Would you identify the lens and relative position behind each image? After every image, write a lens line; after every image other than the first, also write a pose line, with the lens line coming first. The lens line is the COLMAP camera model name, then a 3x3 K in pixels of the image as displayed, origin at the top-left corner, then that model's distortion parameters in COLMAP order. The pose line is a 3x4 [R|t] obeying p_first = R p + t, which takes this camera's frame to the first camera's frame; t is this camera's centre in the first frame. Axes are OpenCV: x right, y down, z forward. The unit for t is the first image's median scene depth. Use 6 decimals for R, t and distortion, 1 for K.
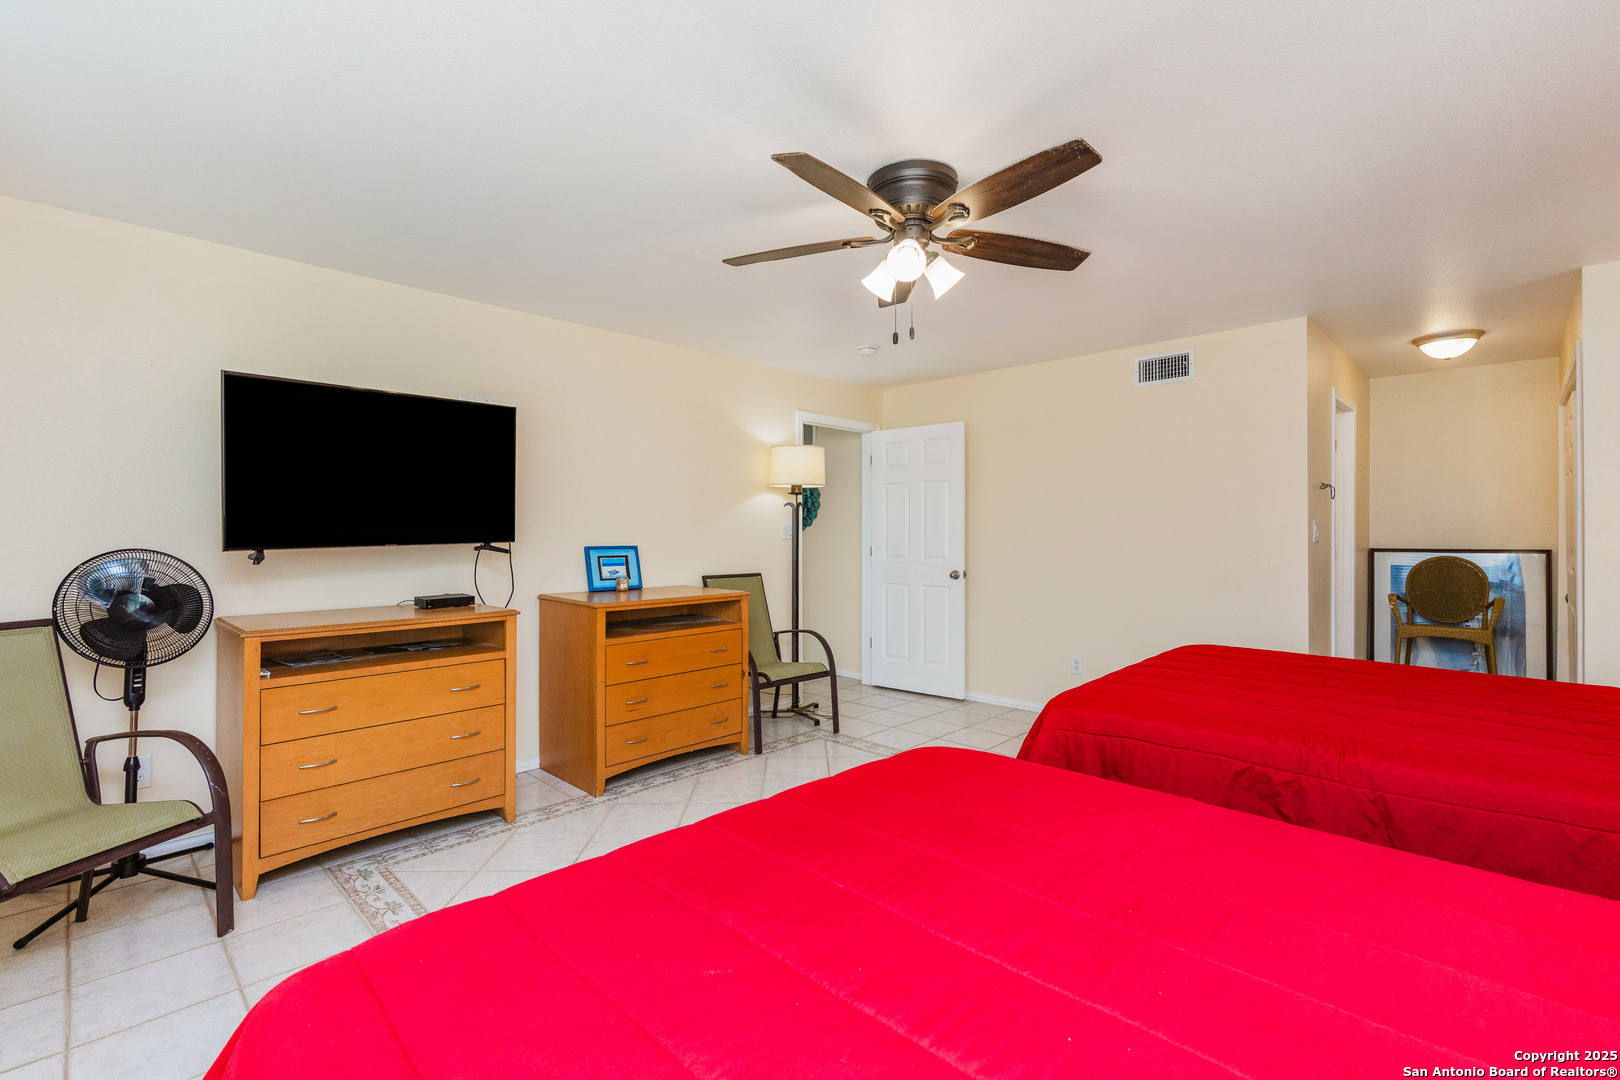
lens RADIAL K [[713.6, 0, 818.8], [0, 713.6, 538.7], [0, 0, 1]] dist [0.032059, -0.000729]
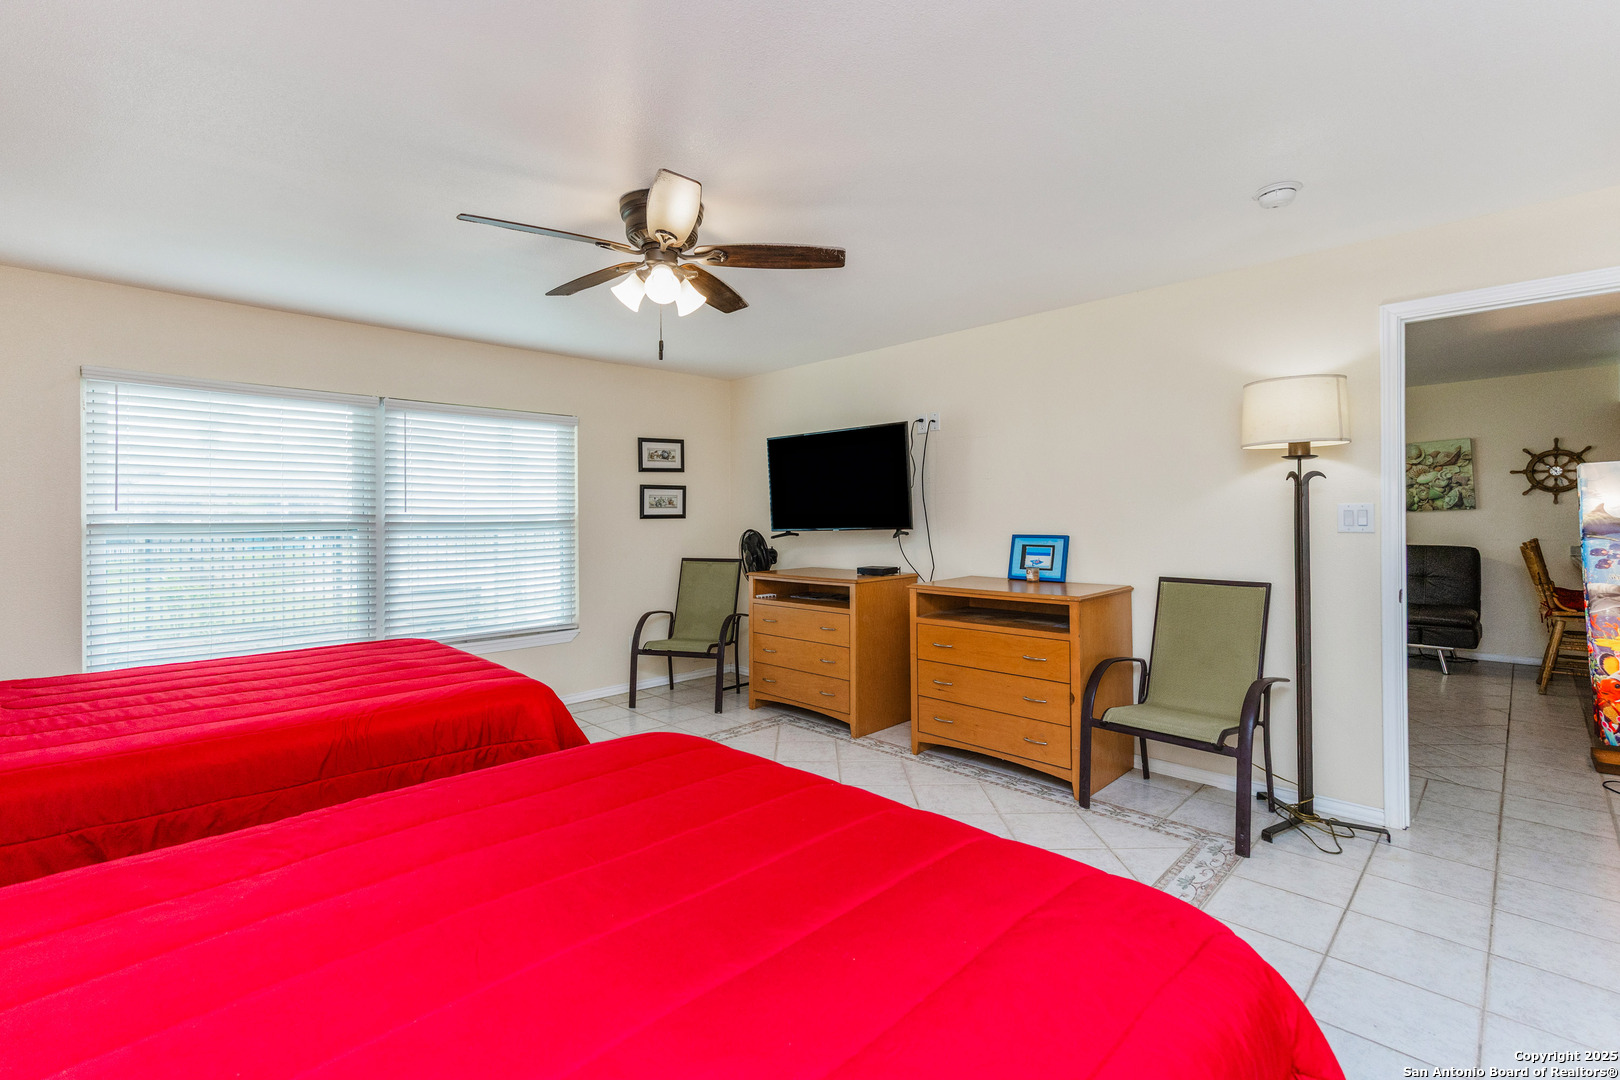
lens RADIAL K [[713.6, 0, 808.8], [0, 713.6, 529.1], [0, 0, 1]] dist [0.032059, -0.000729]
pose [[0.017488, 0.012588, -0.999768, 0.727917], [-0.008877, 0.999883, 0.012434, -0.007344], [0.999808, 0.008657, 0.017598, 0.727283]]
